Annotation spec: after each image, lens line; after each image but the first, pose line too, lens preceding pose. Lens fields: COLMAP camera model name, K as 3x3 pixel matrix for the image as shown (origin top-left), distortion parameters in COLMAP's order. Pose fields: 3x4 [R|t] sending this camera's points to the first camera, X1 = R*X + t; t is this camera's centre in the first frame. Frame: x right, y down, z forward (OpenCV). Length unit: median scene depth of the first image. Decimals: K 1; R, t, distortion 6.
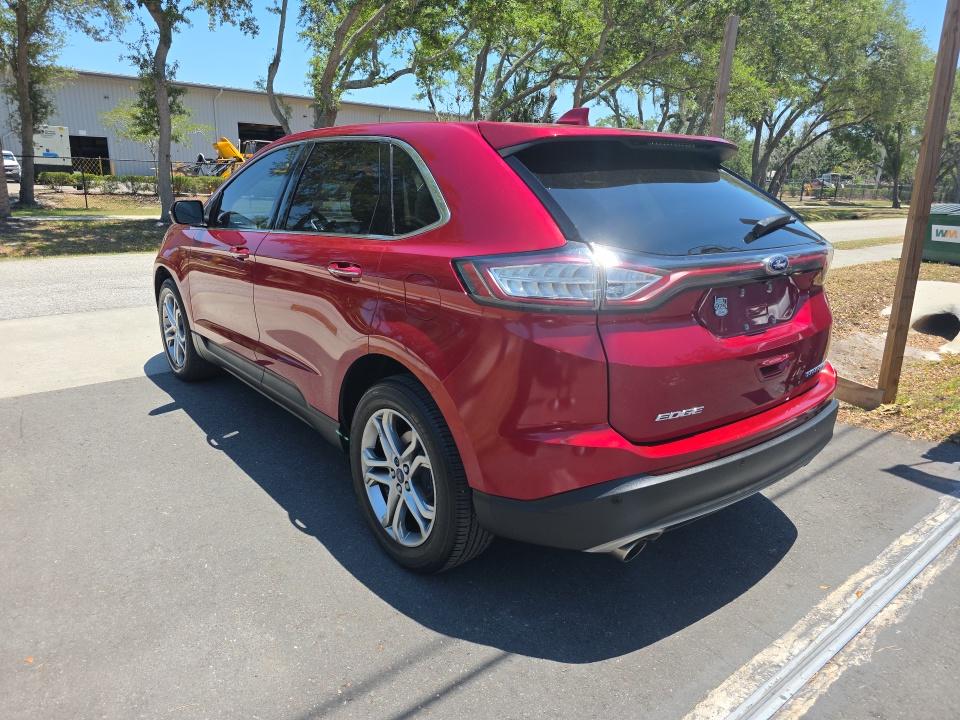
lens RADIAL K [[673.3, 0, 480.0], [0, 673.3, 360.0], [0, 0, 1]] dist [0.006611, -0.007656]
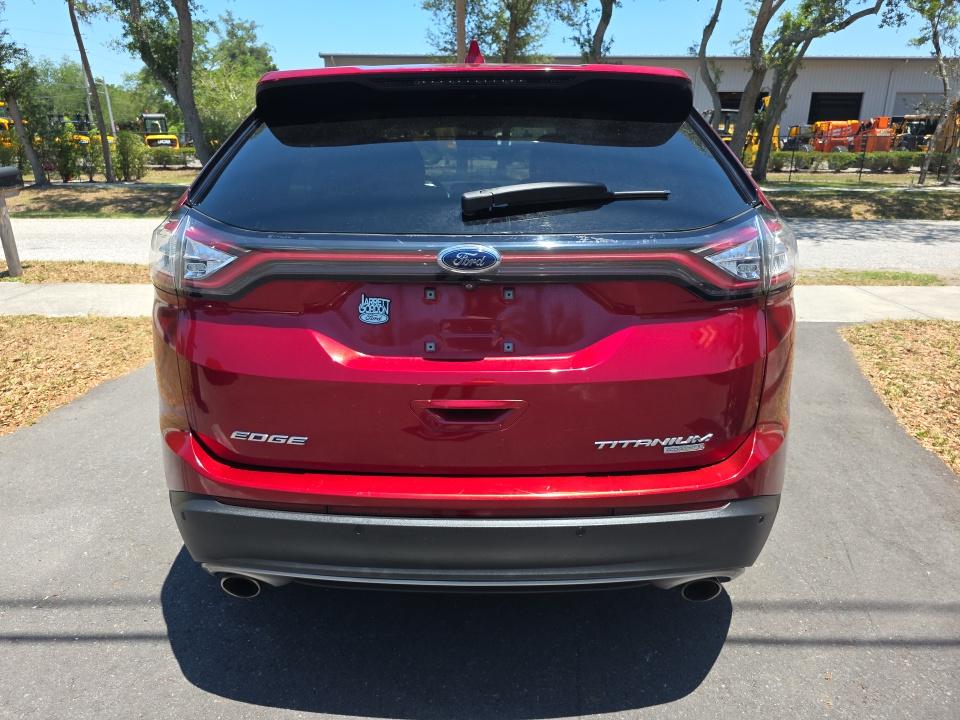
lens RADIAL K [[673.3, 0, 480.0], [0, 673.3, 360.0], [0, 0, 1]] dist [0.006611, -0.007656]
pose [[0.746345, 0.177939, -0.641332, 0.142652], [-0.153457, 0.983643, 0.094329, -0.017665], [0.647627, 0.028015, 0.761443, 0.084078]]
